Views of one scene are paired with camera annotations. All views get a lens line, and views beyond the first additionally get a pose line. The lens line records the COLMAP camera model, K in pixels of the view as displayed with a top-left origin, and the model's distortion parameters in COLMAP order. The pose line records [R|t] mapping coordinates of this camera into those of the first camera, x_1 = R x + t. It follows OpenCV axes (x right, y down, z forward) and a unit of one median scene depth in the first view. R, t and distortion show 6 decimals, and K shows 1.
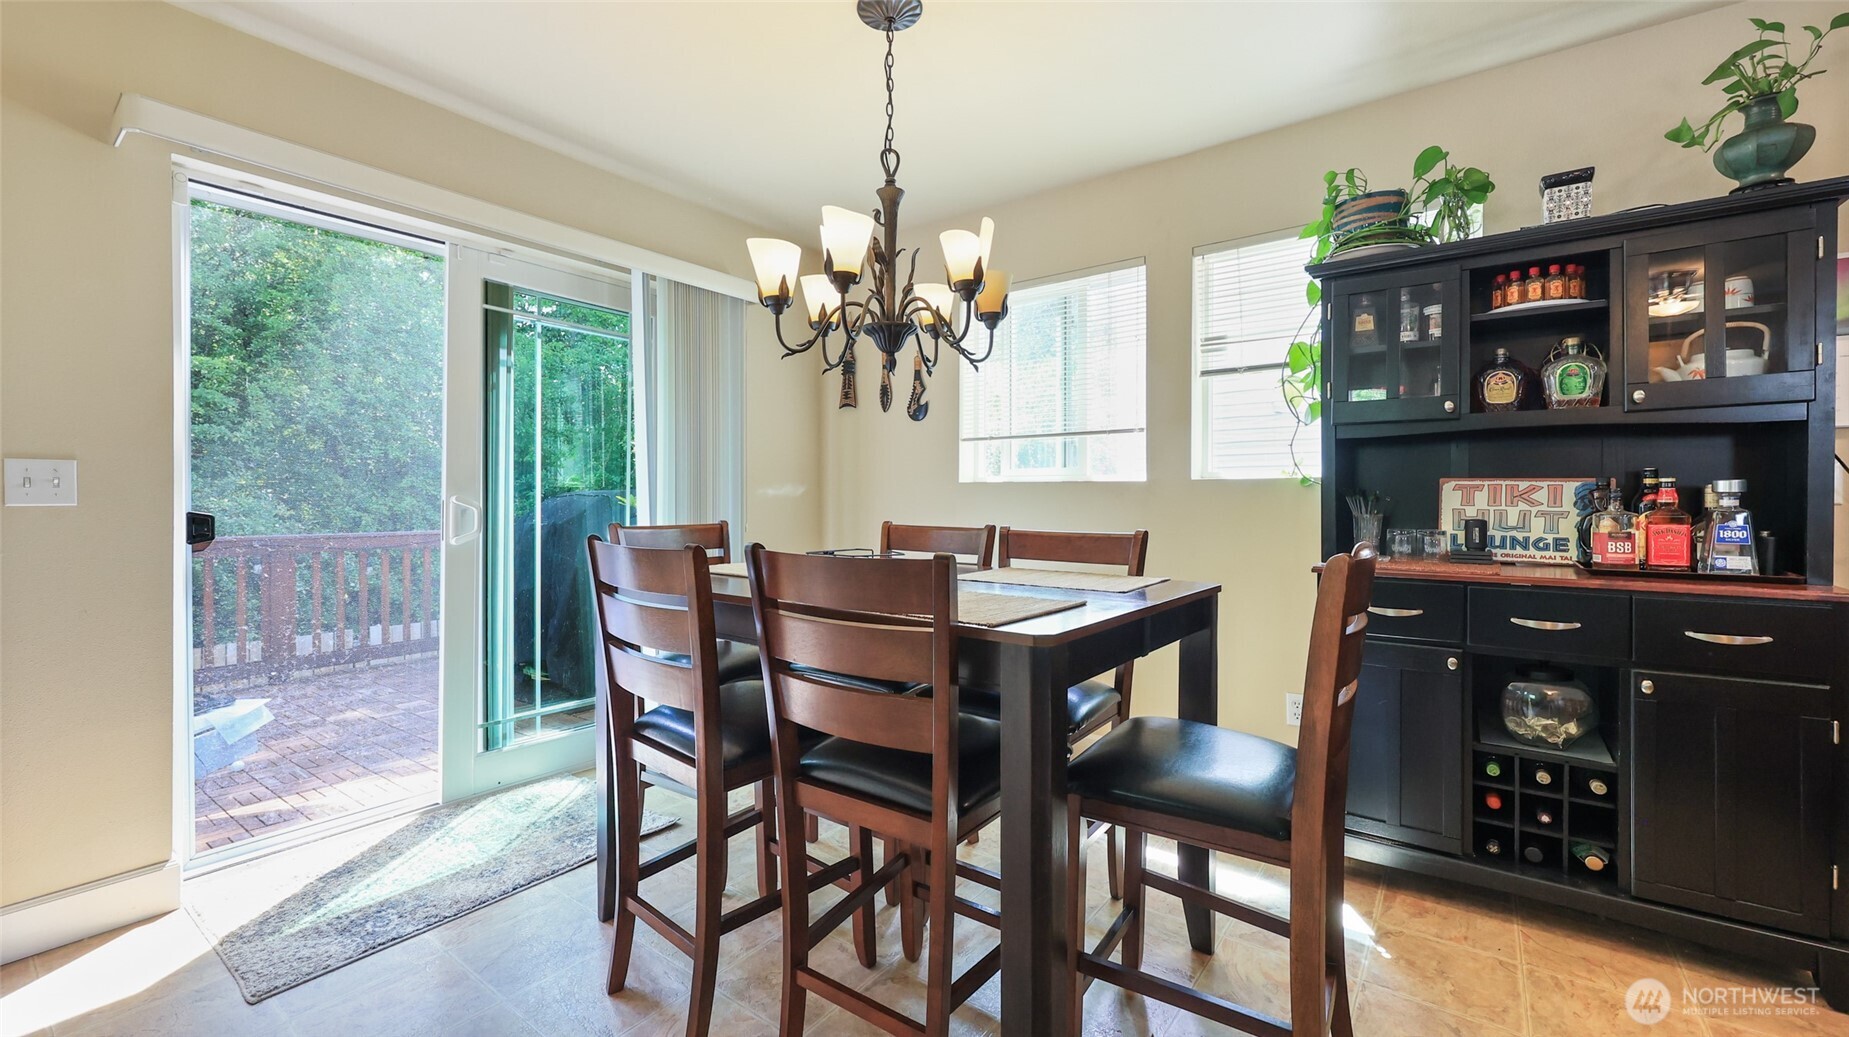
lens RADIAL K [[742.9, 0, 918.3], [0, 742.9, 503.6], [0, 0, 1]] dist [-0.000439, 0.000033]
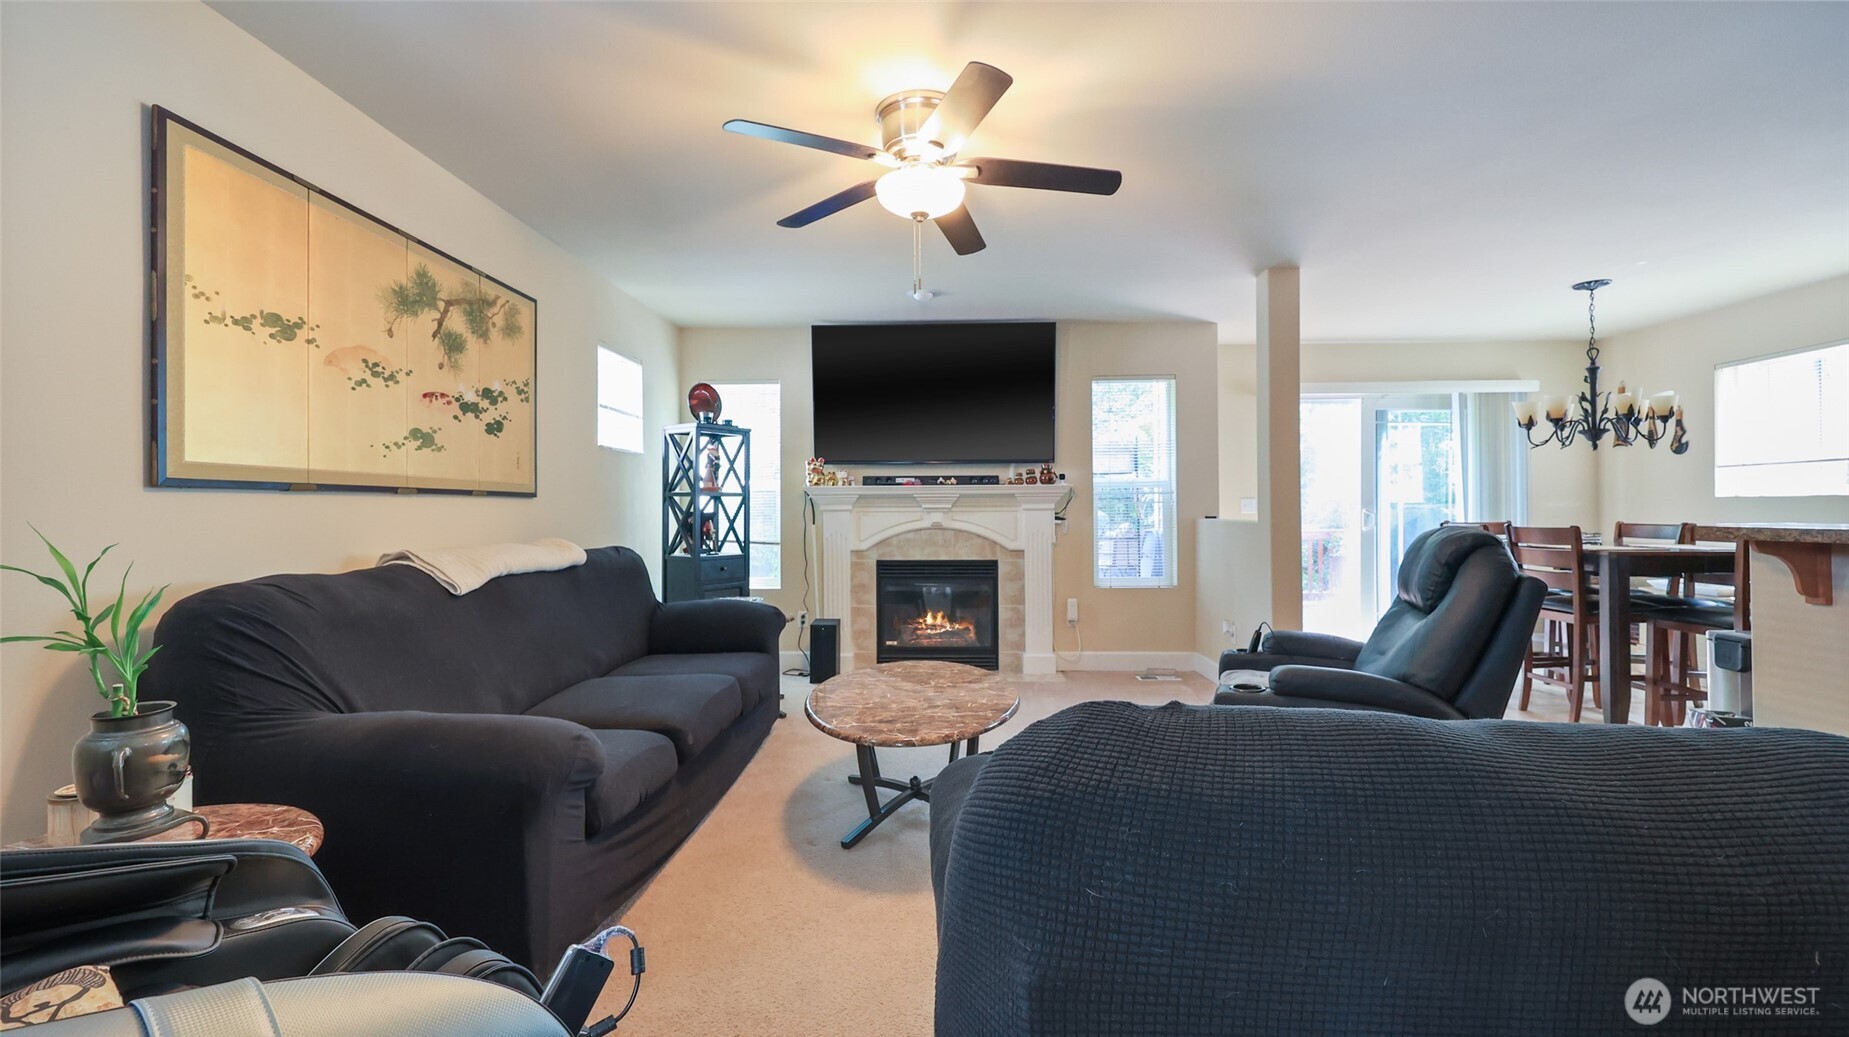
lens RADIAL K [[752.9, 0, 931.2], [0, 752.9, 512.2], [0, 0, 1]] dist [0.001362, 0.000154]
pose [[0.578344, -0.007908, -0.815755, 0.528209], [0.000504, 0.999956, -0.009337, 0.019067], [0.815793, 0.004989, 0.578323, -1.534792]]
